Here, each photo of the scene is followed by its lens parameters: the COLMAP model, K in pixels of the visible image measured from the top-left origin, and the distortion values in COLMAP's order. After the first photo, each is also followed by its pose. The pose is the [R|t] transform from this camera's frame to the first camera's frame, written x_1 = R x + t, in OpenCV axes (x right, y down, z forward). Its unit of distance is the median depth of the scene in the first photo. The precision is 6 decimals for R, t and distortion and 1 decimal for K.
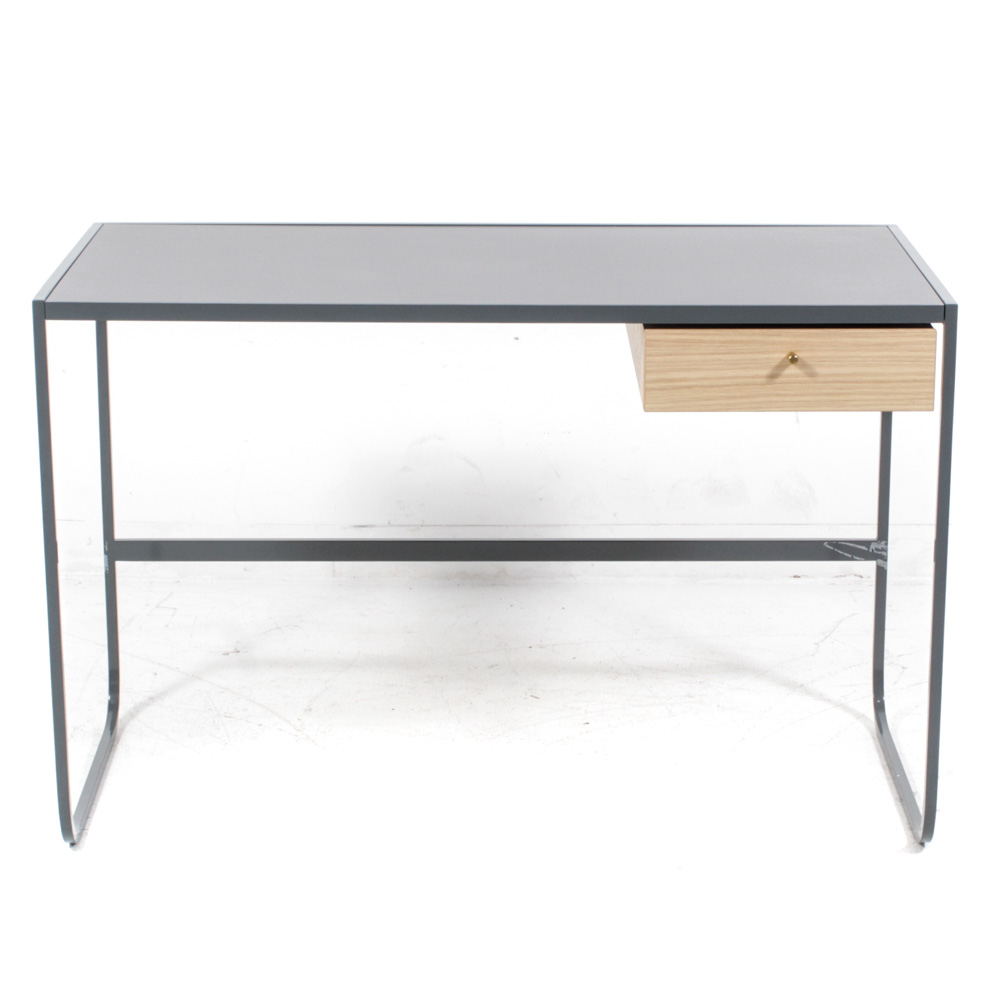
lens RADIAL K [[2972.1, 0, 500.0], [0, 2972.1, 500.0], [0, 0, 1]] dist [-0.287431, -0.600976]
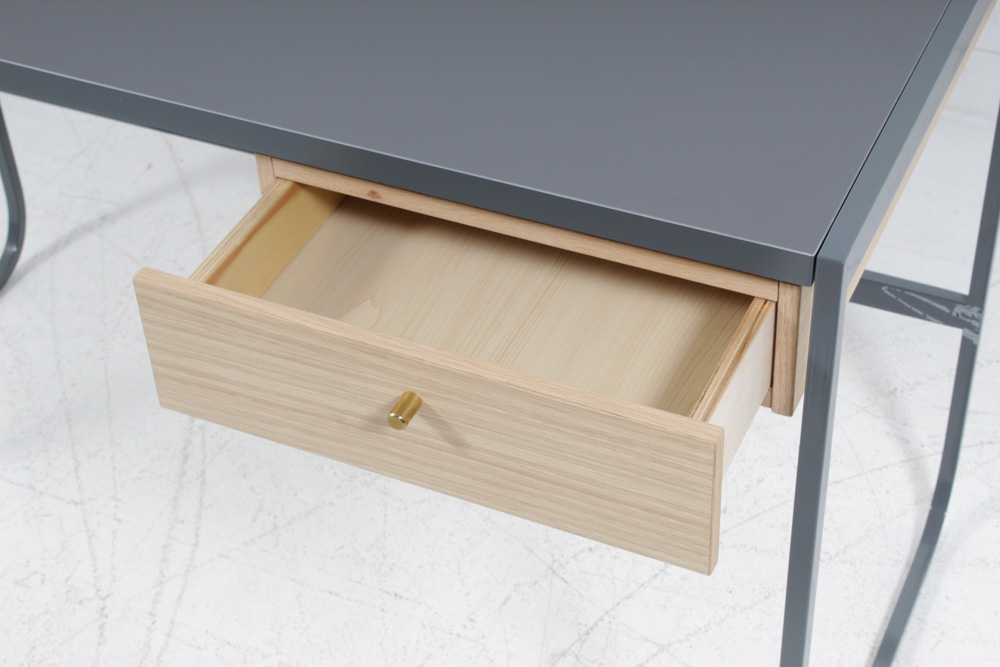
lens RADIAL K [[1840.5, 0, 500.0], [0, 1840.5, 333.5], [0, 0, 1]] dist [0.017149, 0.054167]
pose [[0.905813, 0.244443, -0.346049, 0.174110], [-0.068529, 0.890552, 0.449690, -0.148280], [0.418098, -0.383621, 0.823425, 0.636065]]
